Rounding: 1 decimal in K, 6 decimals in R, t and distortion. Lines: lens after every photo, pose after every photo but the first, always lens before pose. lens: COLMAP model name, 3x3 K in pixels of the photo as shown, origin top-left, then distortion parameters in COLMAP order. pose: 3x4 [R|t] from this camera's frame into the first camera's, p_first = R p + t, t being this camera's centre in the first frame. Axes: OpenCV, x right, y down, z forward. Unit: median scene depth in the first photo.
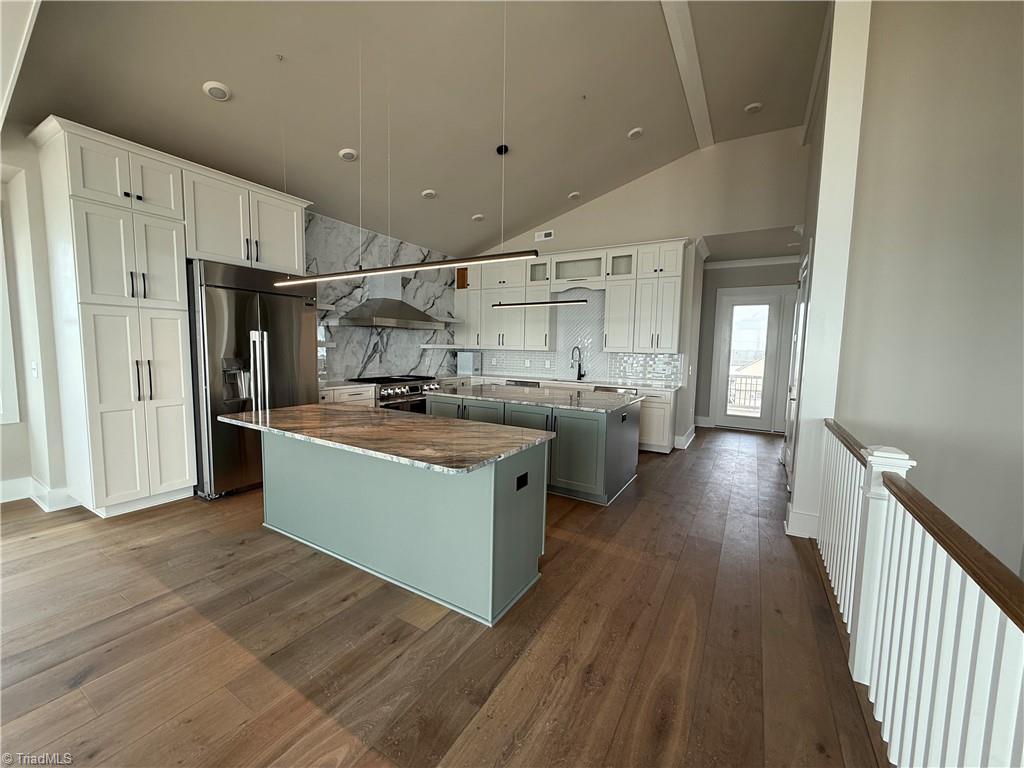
lens RADIAL K [[410.7, 0, 510.9], [0, 410.7, 382.7], [0, 0, 1]] dist [0.009670, 0.000225]
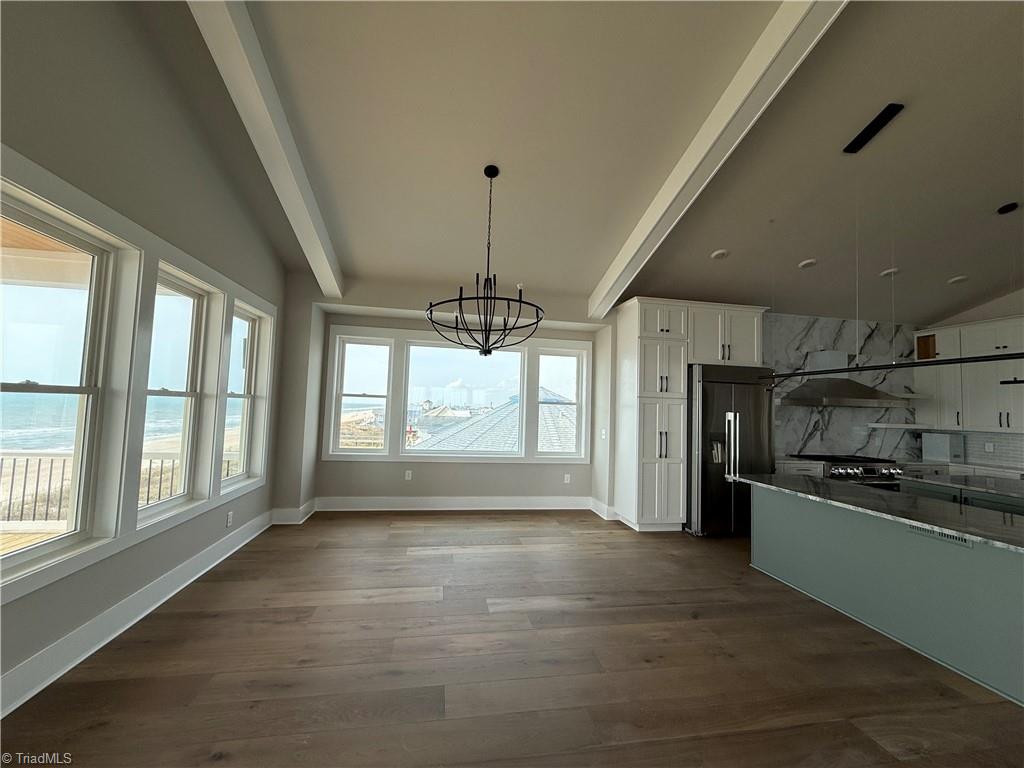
lens RADIAL K [[410.7, 0, 516.7], [0, 410.7, 384.9], [0, 0, 1]] dist [0.009670, 0.000225]
pose [[0.664189, -0.039601, -0.746515, -0.057464], [-0.083975, 0.988323, -0.127143, 0.008597], [0.742833, 0.147136, 0.653108, -0.256177]]
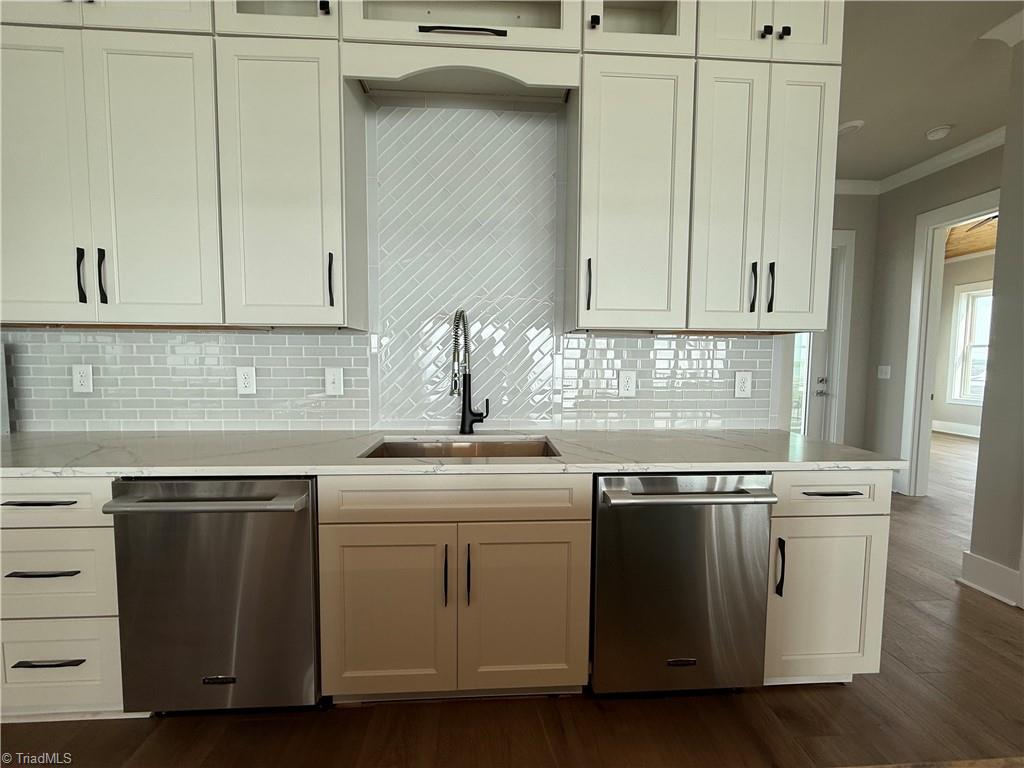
lens RADIAL K [[410.7, 0, 505.0], [0, 410.7, 378.7], [0, 0, 1]] dist [0.009670, 0.000225]
pose [[0.827260, -0.047446, 0.559813, 0.037804], [0.059614, 0.998215, -0.003491, -0.048182], [-0.558648, 0.036261, 0.828612, 0.883490]]
